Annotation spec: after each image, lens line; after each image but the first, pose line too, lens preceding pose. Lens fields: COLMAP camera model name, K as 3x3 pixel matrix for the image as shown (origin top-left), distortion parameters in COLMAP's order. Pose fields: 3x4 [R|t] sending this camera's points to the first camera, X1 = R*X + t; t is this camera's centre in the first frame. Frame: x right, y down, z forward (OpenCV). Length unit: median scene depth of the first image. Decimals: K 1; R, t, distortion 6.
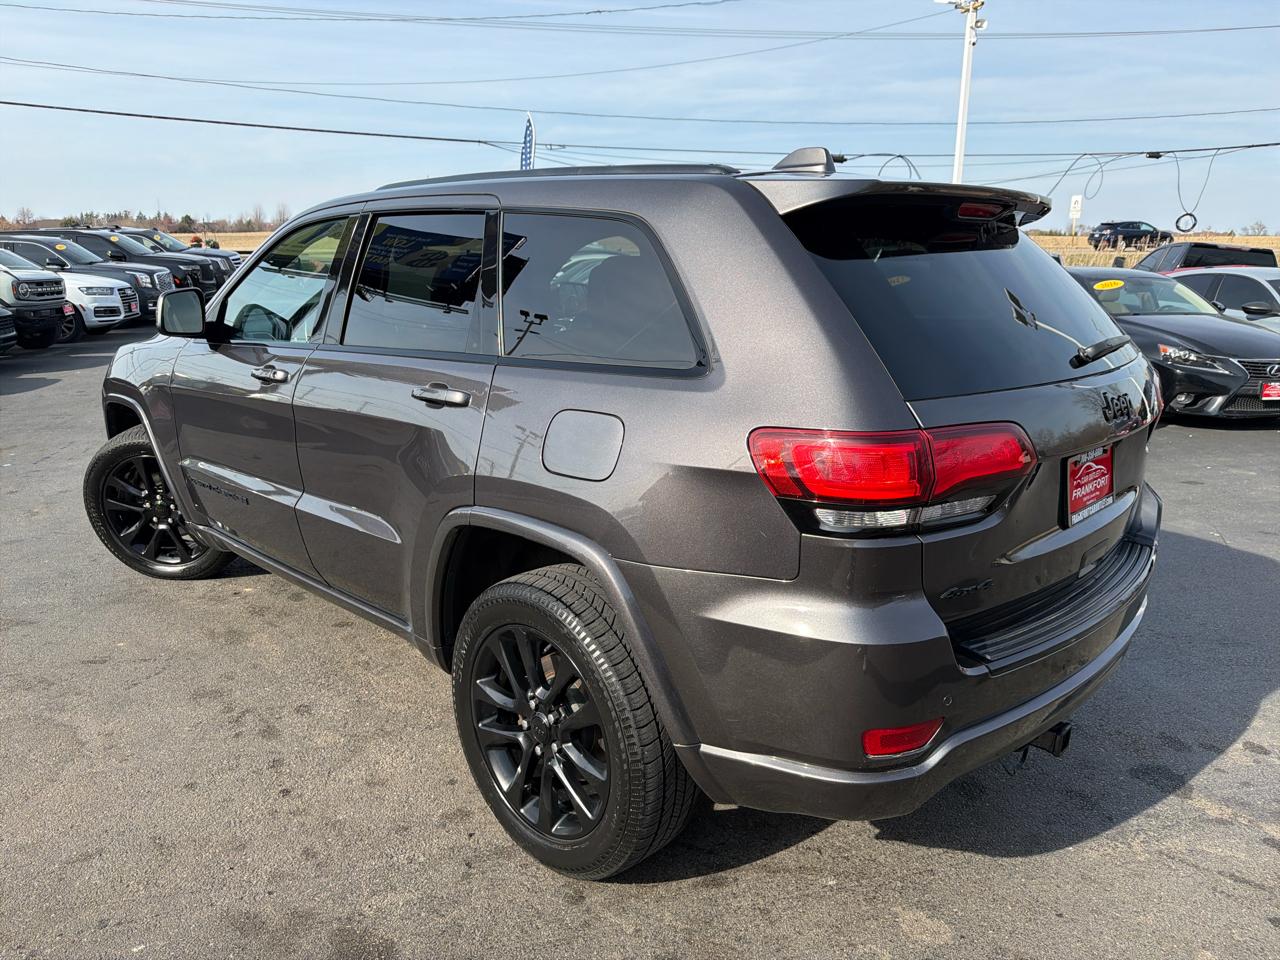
lens RADIAL K [[917.4, 0, 627.2], [0, 917.4, 479.8], [0, 0, 1]] dist [0.002255, -0.011847]
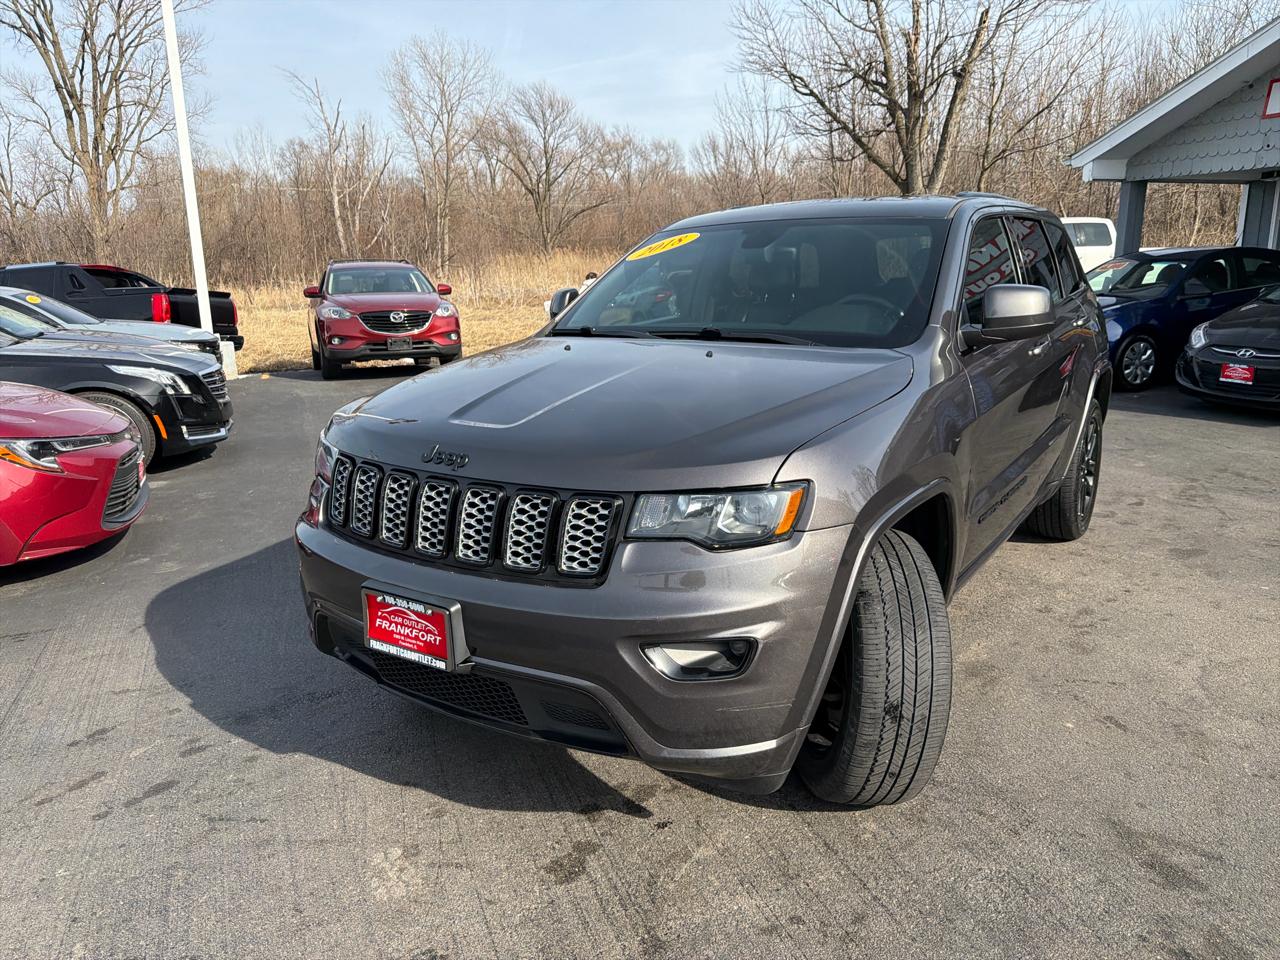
lens RADIAL K [[909.2, 0, 640.0], [0, 909.2, 480.0], [0, 0, 1]] dist [0.023049, -0.039350]
pose [[-0.171100, -0.243626, 0.954658, -0.268413], [0.260339, 0.923329, 0.282290, -0.079959], [-0.950236, 0.296834, -0.094556, 0.301263]]
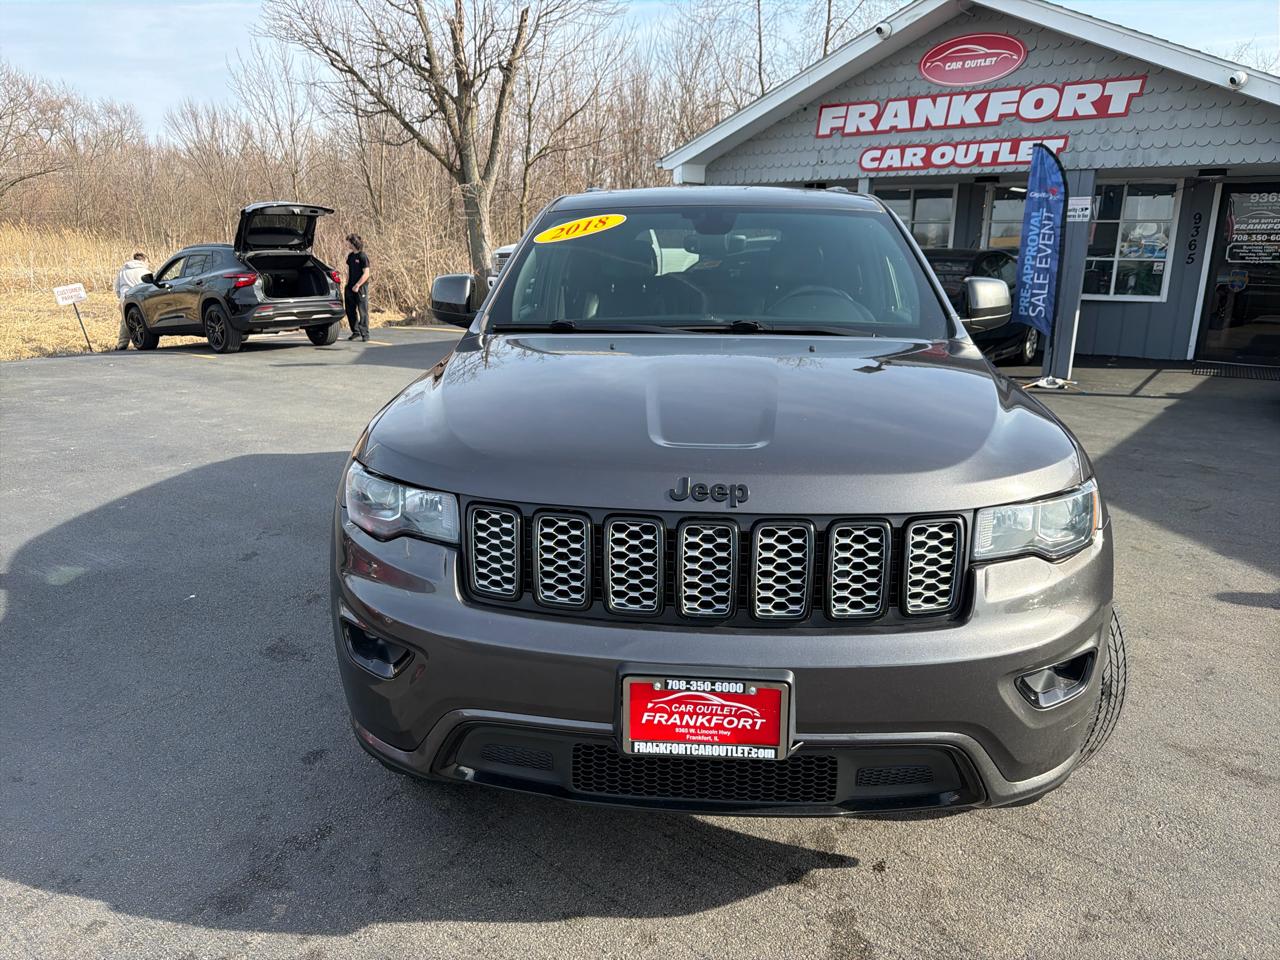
lens RADIAL K [[917.4, 0, 627.2], [0, 917.4, 479.8], [0, 0, 1]] dist [0.002255, -0.011847]
pose [[-0.639325, -0.211170, 0.739372, -0.204265], [0.171910, 0.897960, 0.405112, -0.099097], [-0.749474, 0.386103, -0.537786, 0.381408]]
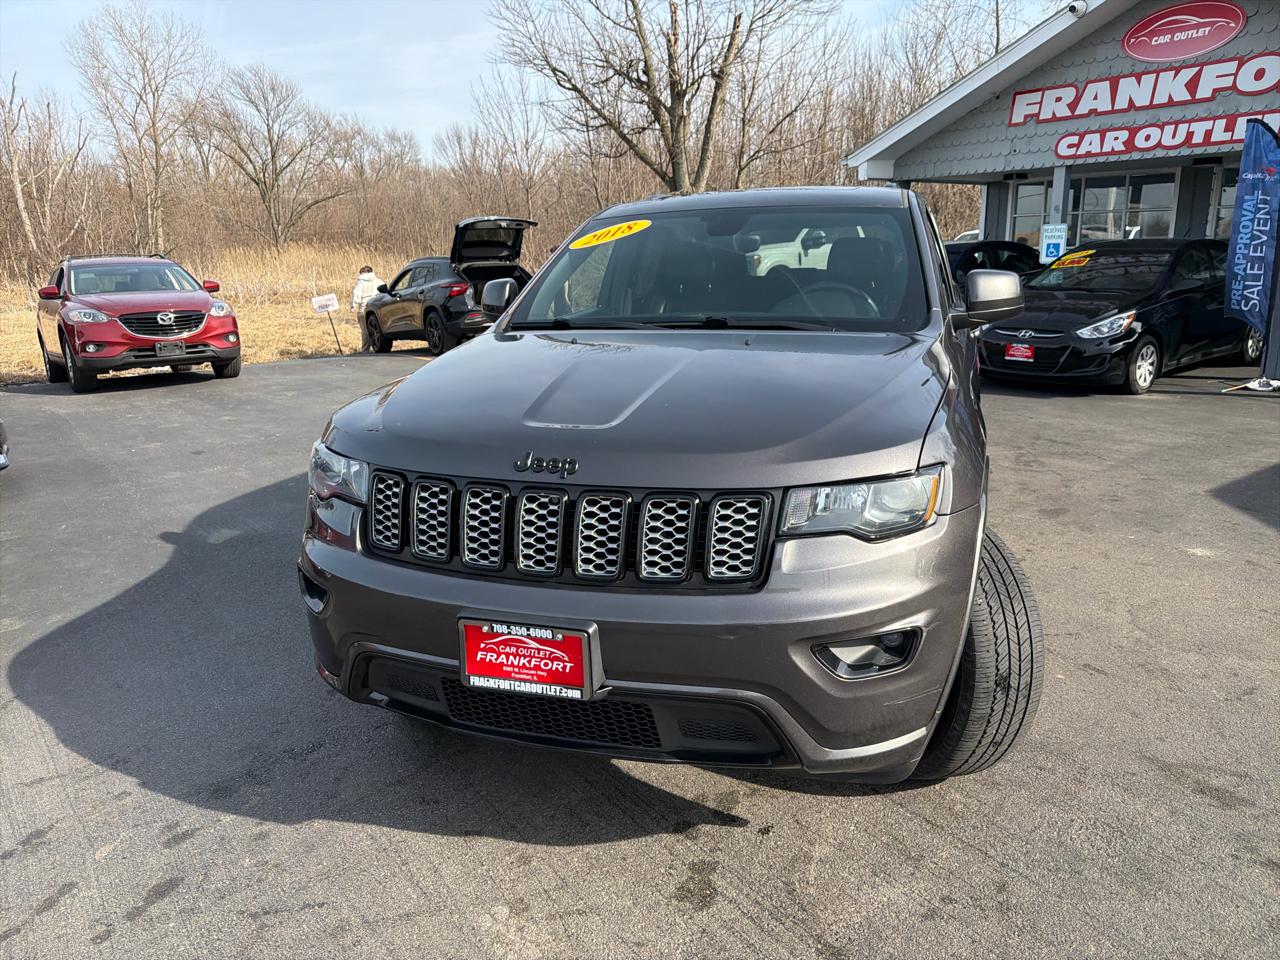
lens RADIAL K [[915.9, 0, 640.0], [0, 915.9, 480.0], [0, 0, 1]] dist [0.011611, -0.020877]
pose [[-0.433870, -0.225683, 0.872252, -0.245440], [0.237198, 0.905356, 0.352233, -0.090962], [-0.869191, 0.359720, -0.339275, 0.347726]]
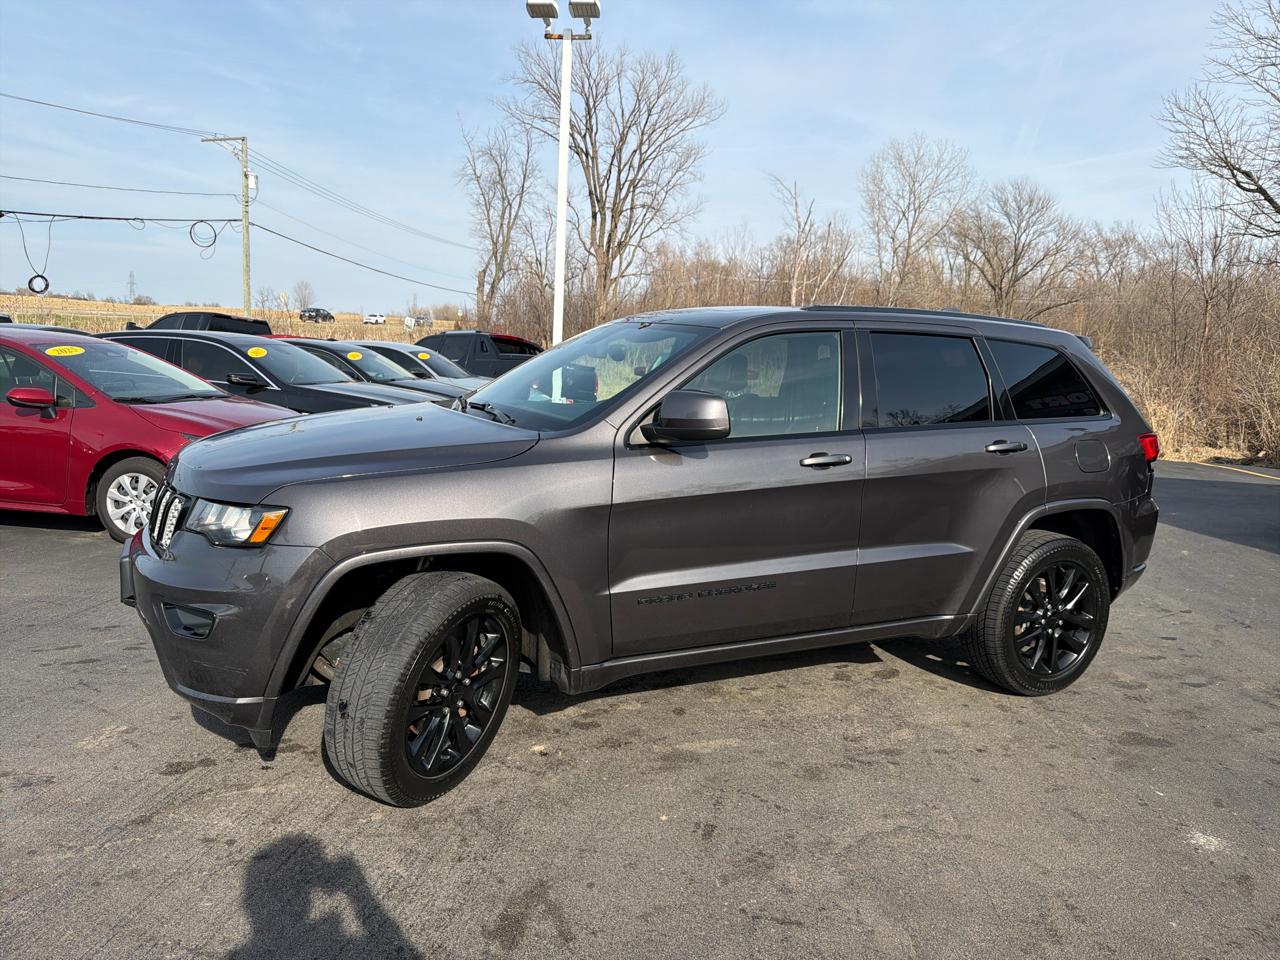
lens RADIAL K [[900.9, 0, 629.2], [0, 900.9, 478.5], [0, 0, 1]] dist [0.035343, -0.053868]
pose [[0.343045, -0.140283, 0.928785, -0.284466], [0.192987, 0.978217, 0.076469, -0.044152], [-0.919280, 0.153011, 0.362645, 0.147448]]
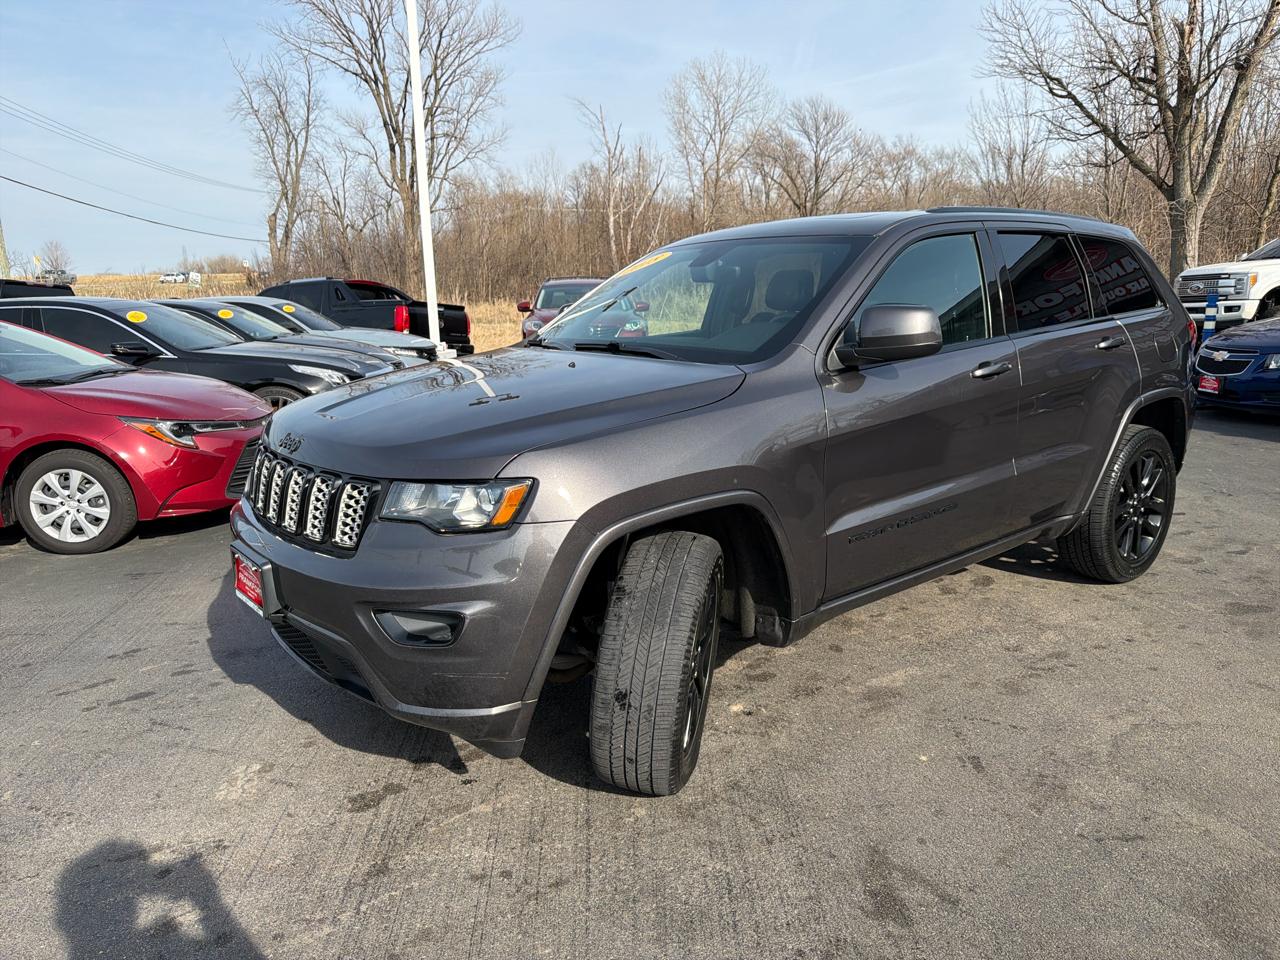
lens RADIAL K [[909.2, 0, 640.0], [0, 909.2, 480.0], [0, 0, 1]] dist [0.023049, -0.039350]
pose [[0.125831, -0.231336, 0.964702, -0.285745], [0.268538, 0.944070, 0.191362, -0.060472], [-0.955015, 0.234980, 0.180916, 0.225356]]
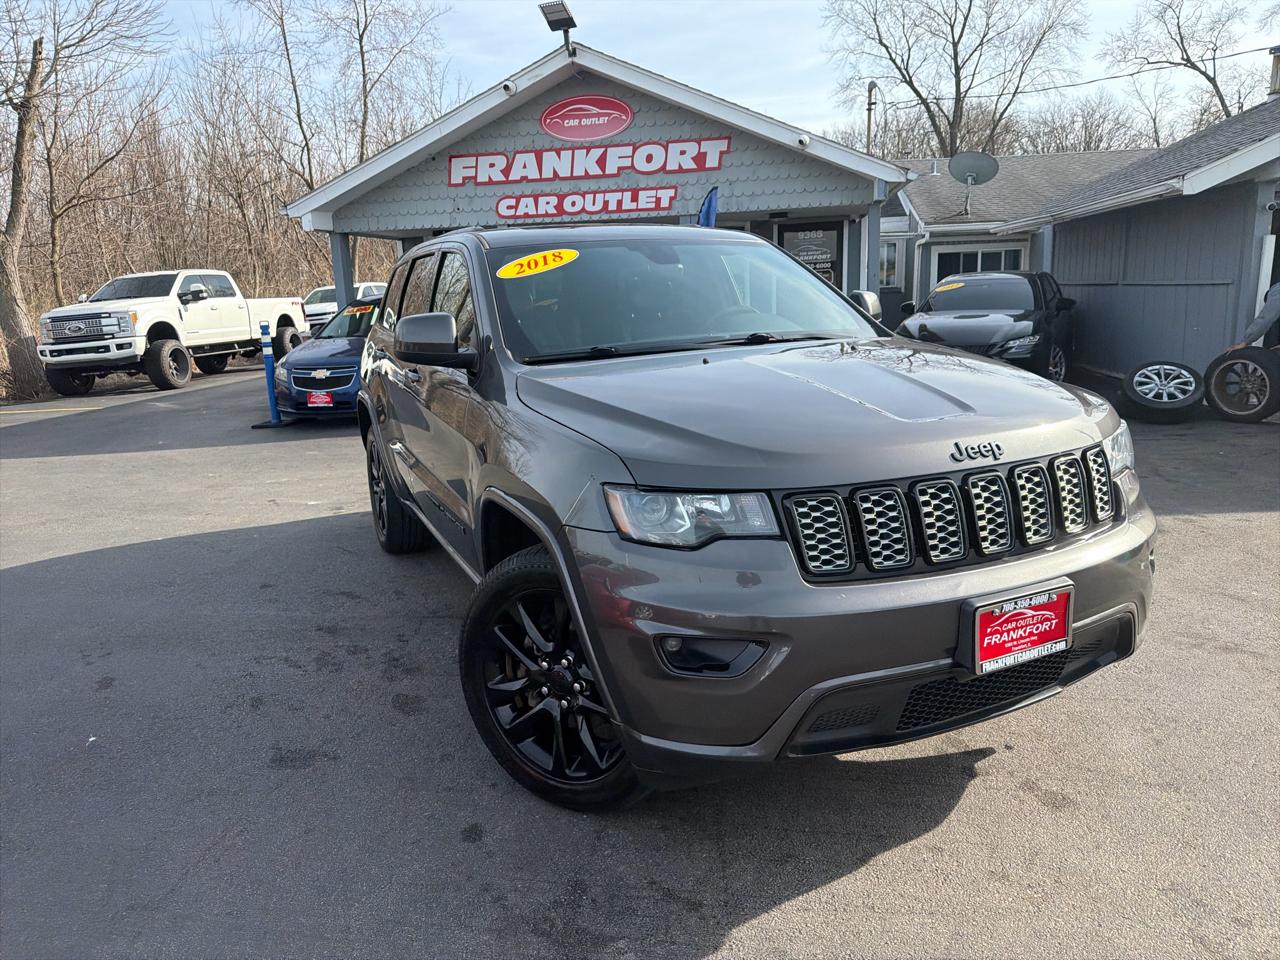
lens RADIAL K [[898.5, 0, 640.3], [0, 898.5, 486.8], [0, 0, 1]] dist [0.088395, -0.117150]
pose [[-0.935158, -0.054454, 0.350019, -0.130447], [0.112199, 0.891705, 0.438491, -0.110966], [-0.335991, 0.449330, -0.827776, 0.444854]]
